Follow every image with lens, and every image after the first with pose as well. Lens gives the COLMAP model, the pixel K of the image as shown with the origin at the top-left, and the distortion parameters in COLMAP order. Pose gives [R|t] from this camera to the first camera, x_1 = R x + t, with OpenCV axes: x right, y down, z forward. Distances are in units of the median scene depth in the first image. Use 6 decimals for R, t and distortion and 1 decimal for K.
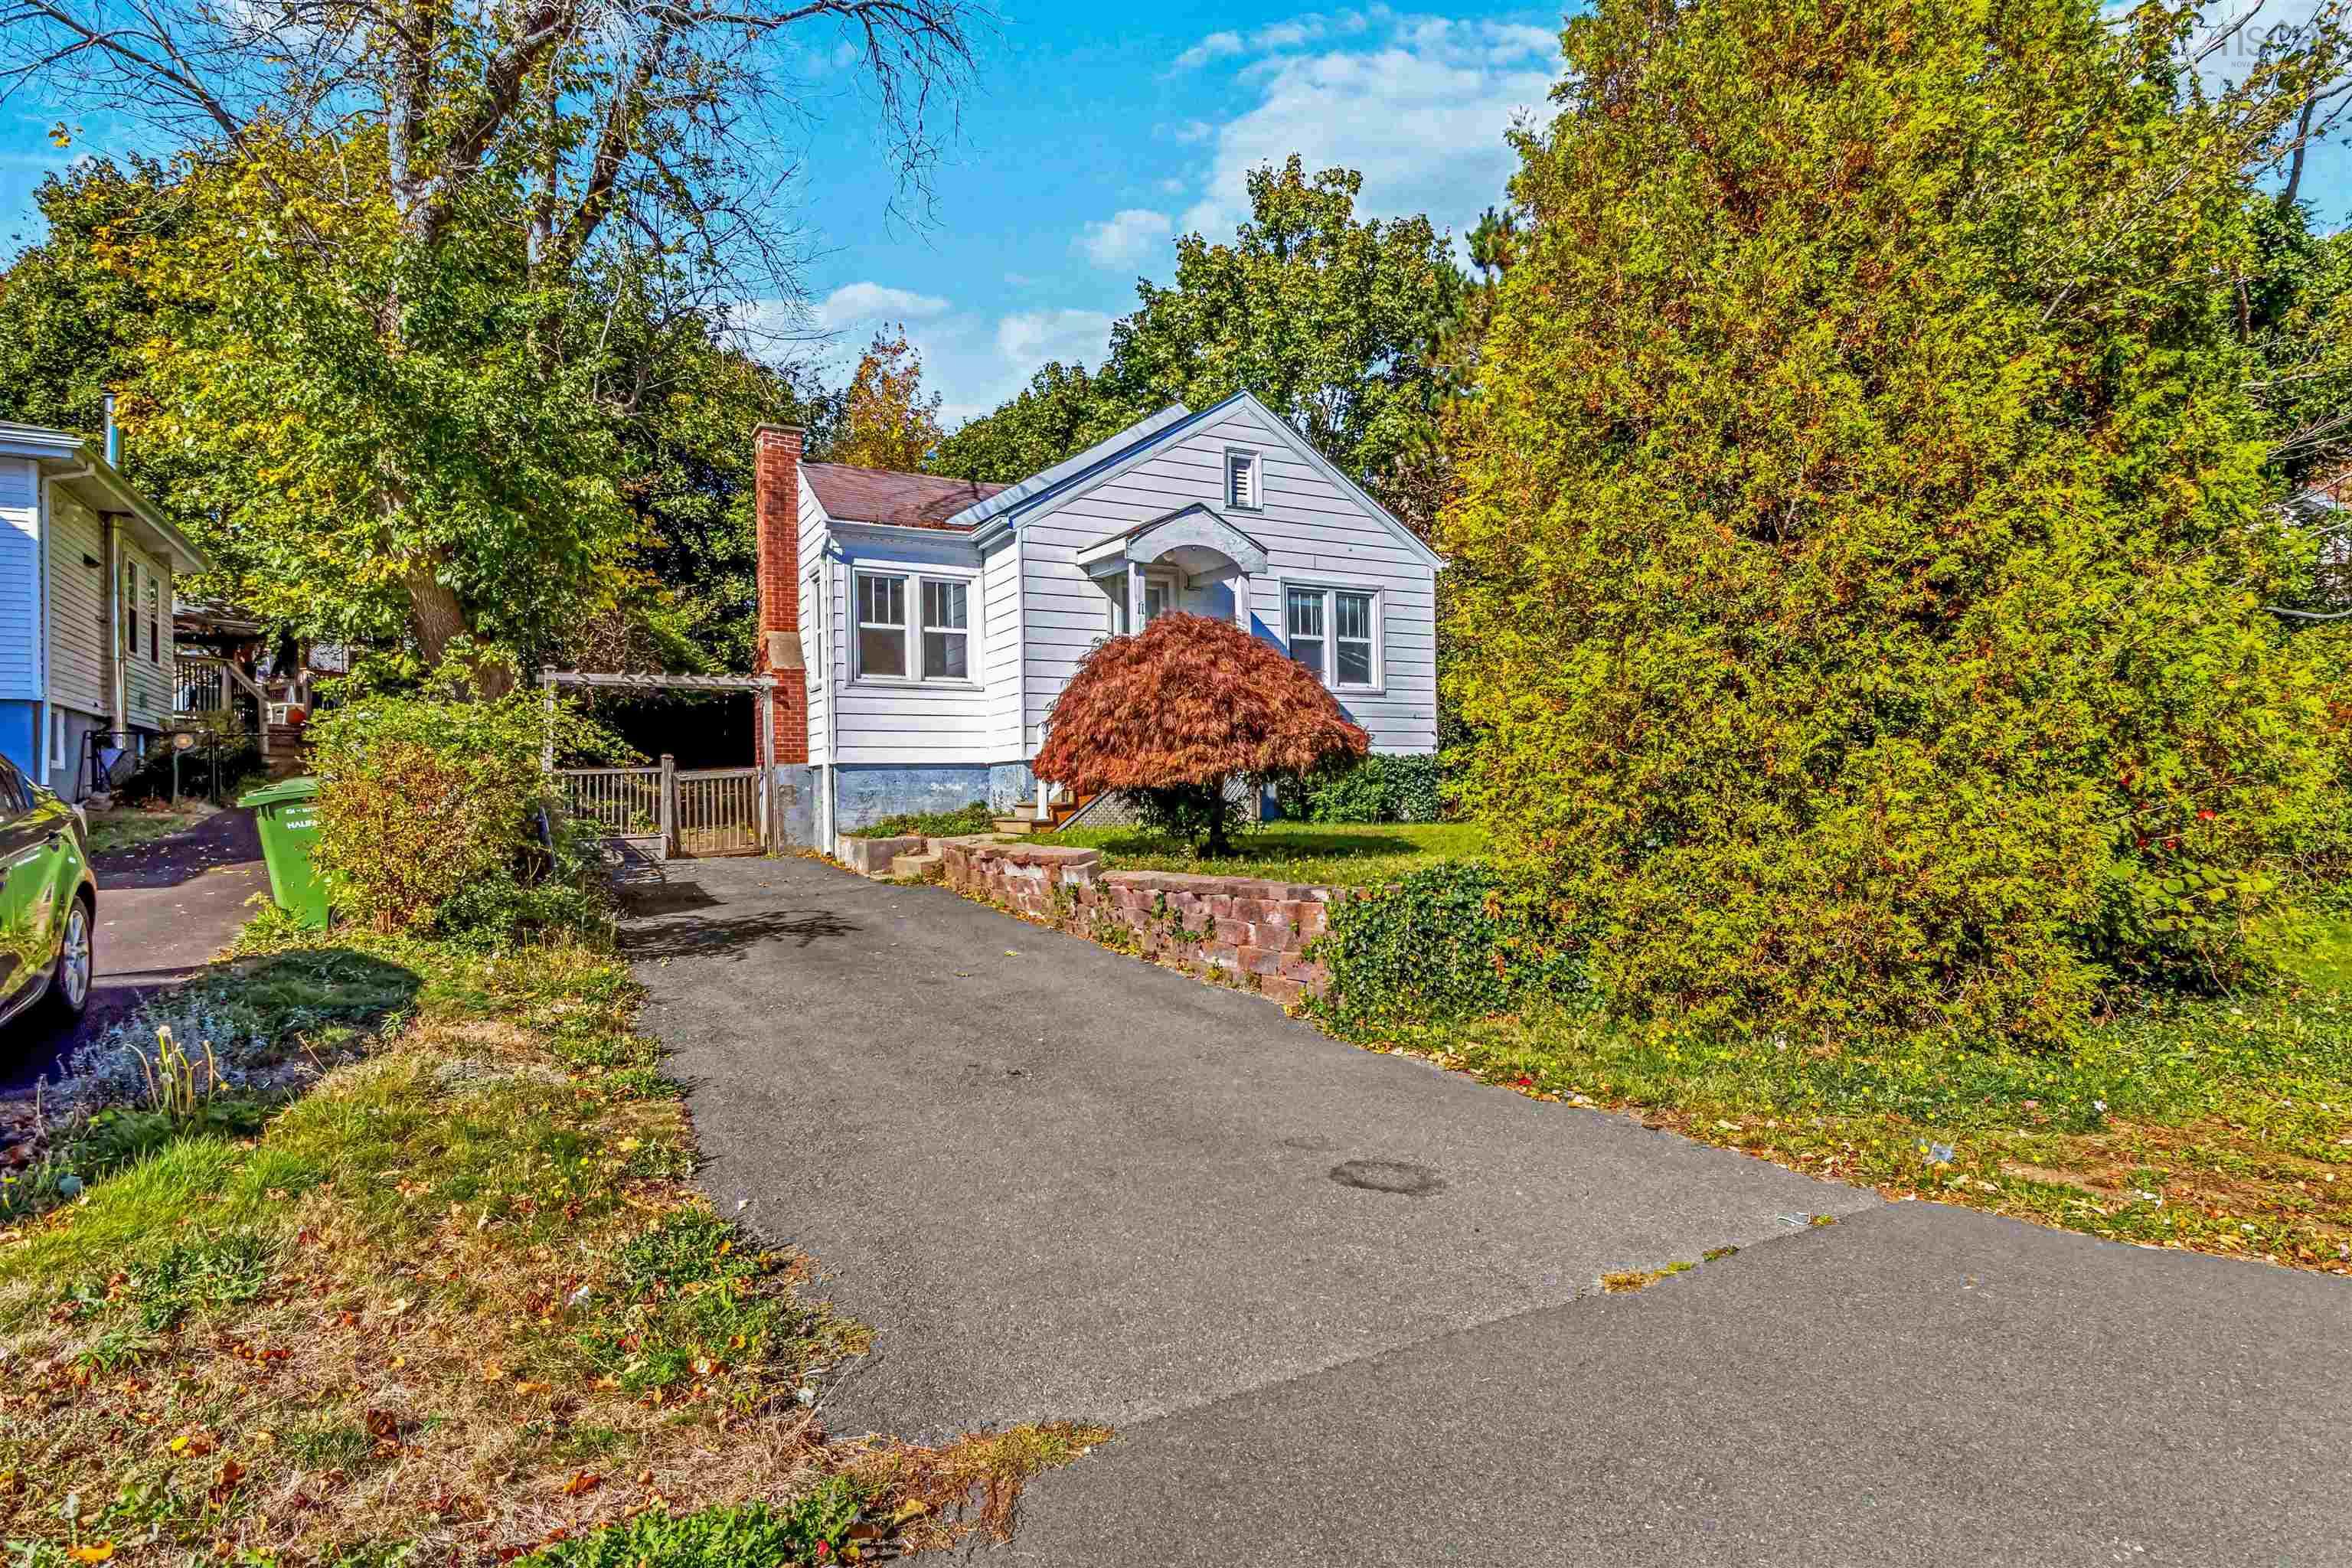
lens RADIAL K [[1217.6, 0, 1171.5], [0, 1217.6, 777.6], [0, 0, 1]] dist [0.001448, 0.000659]
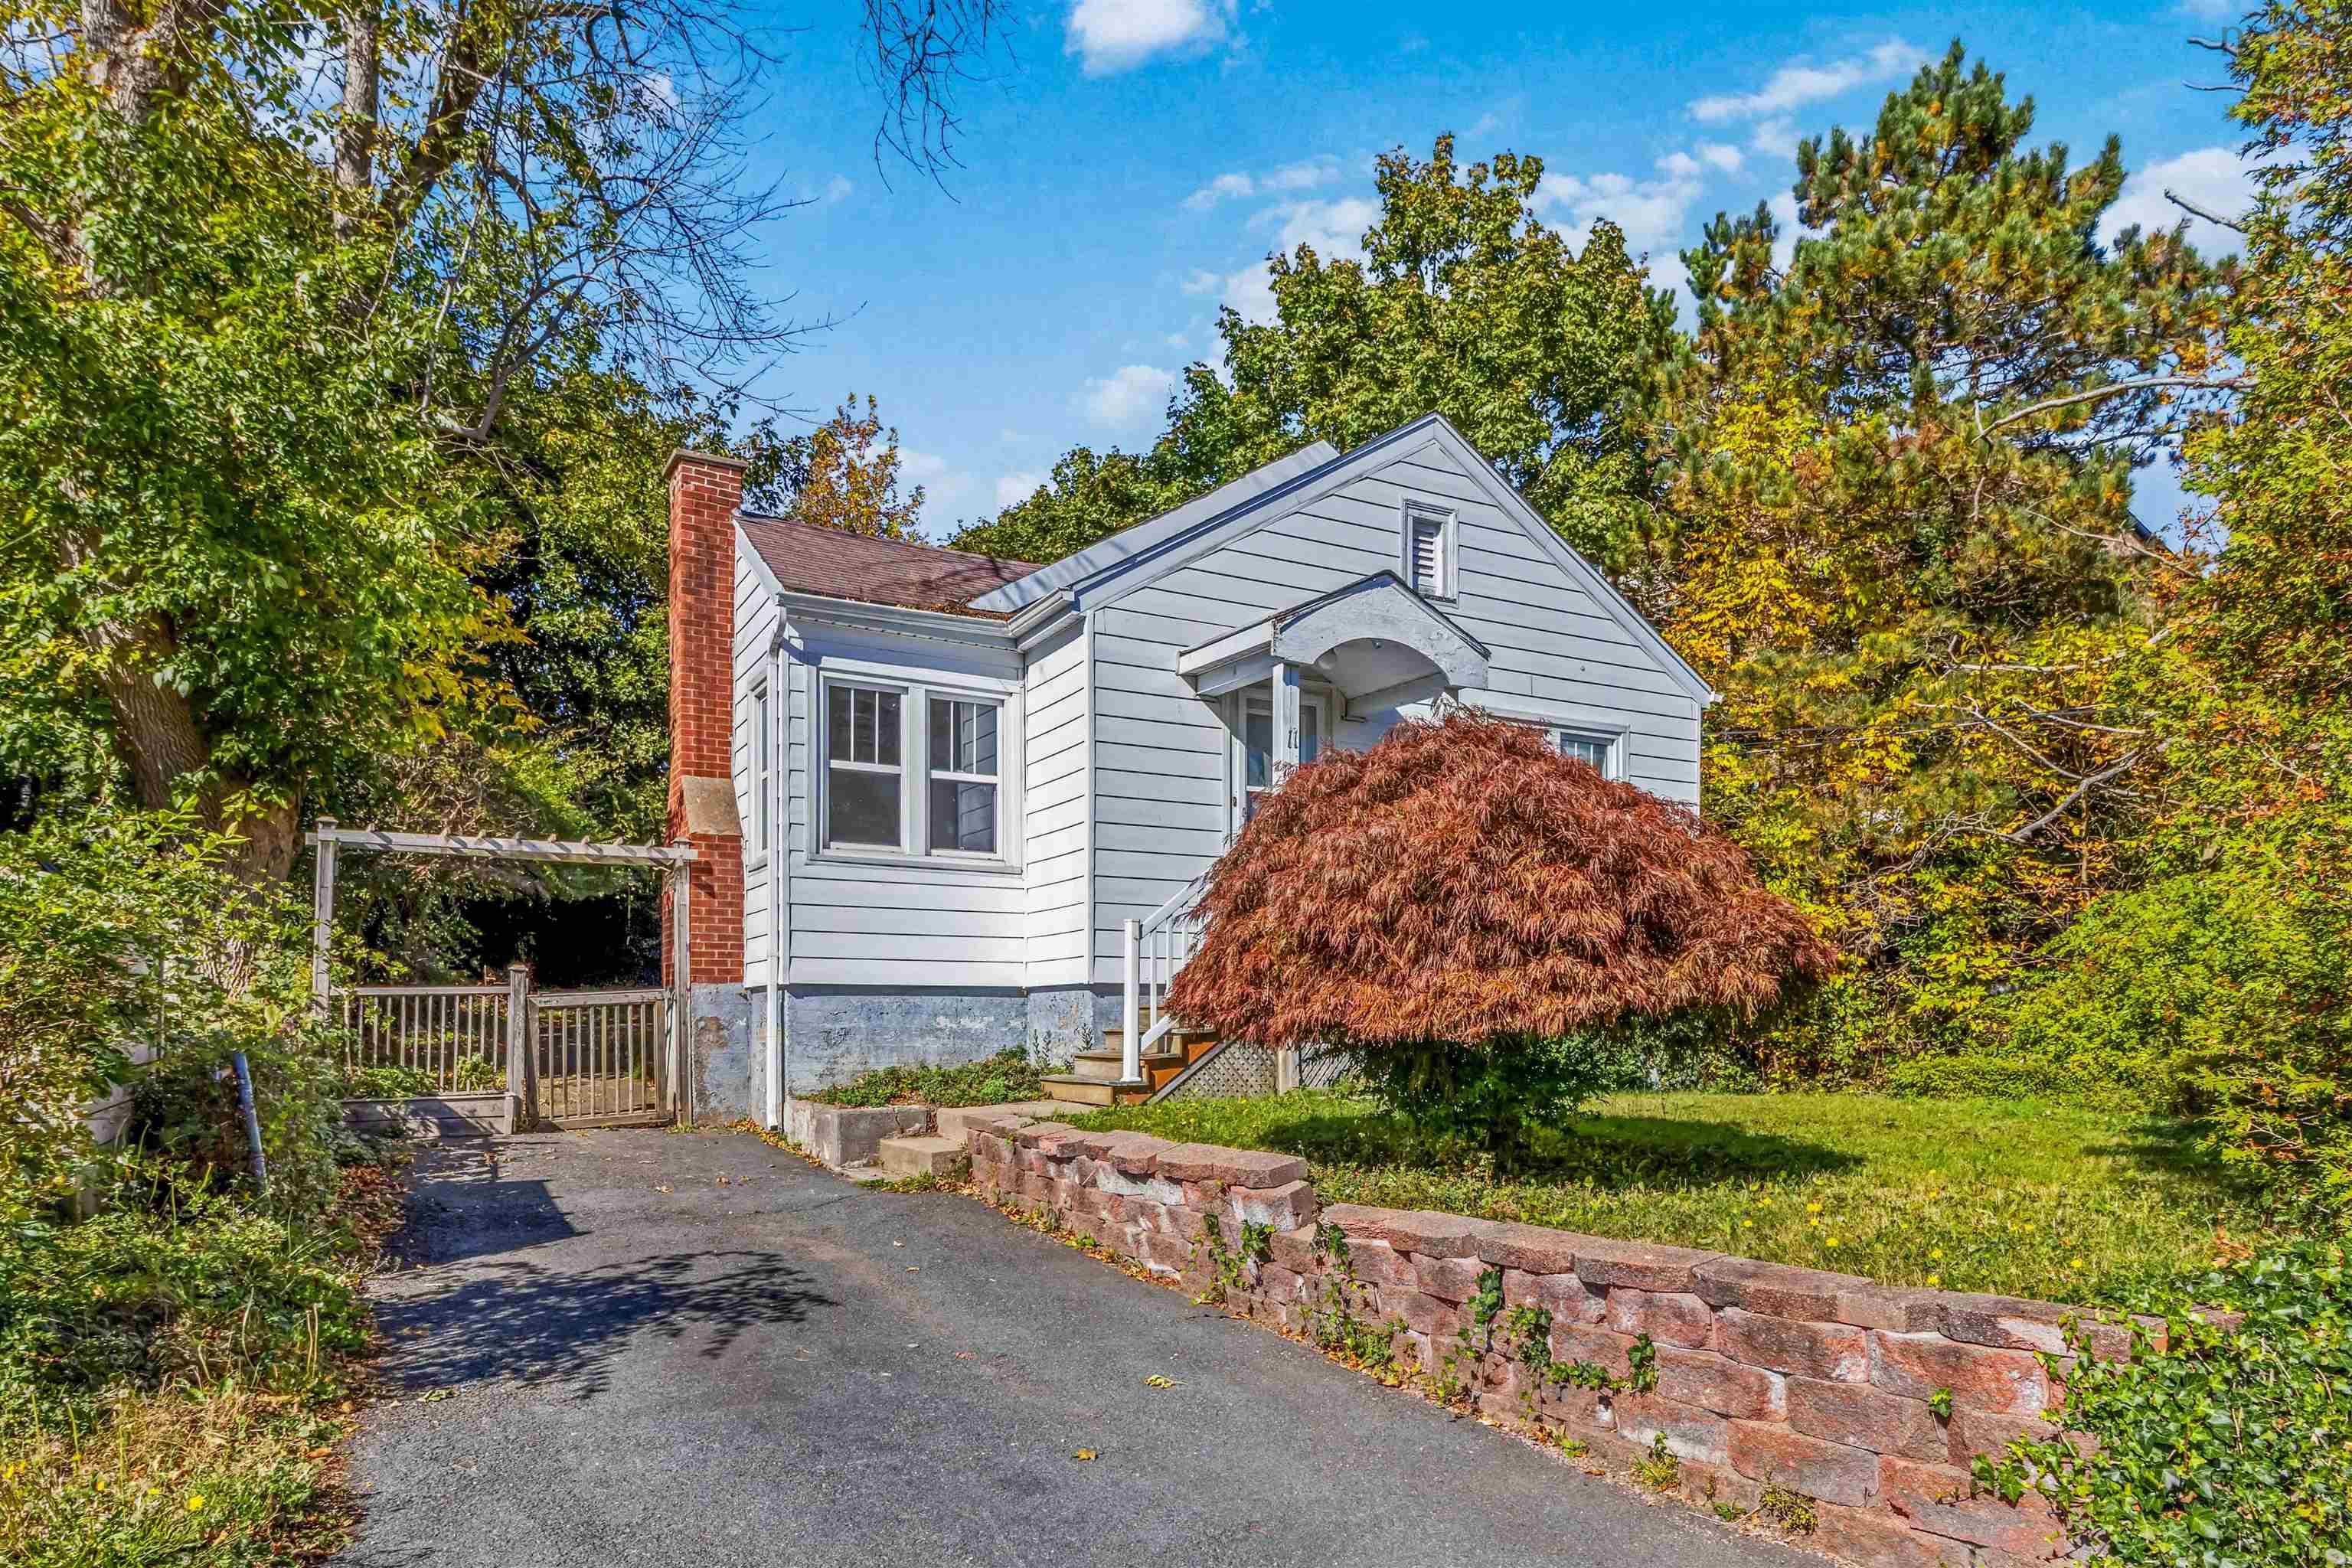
lens RADIAL K [[1540.5, 0, 1211.8], [0, 1540.5, 999.9], [0, 0, 1]] dist [0.017700, -0.007729]
pose [[0.999830, 0.017099, 0.006839, -0.062061], [-0.017057, 0.999836, -0.006156, -0.002063], [-0.006943, 0.006038, 0.999958, 0.202819]]
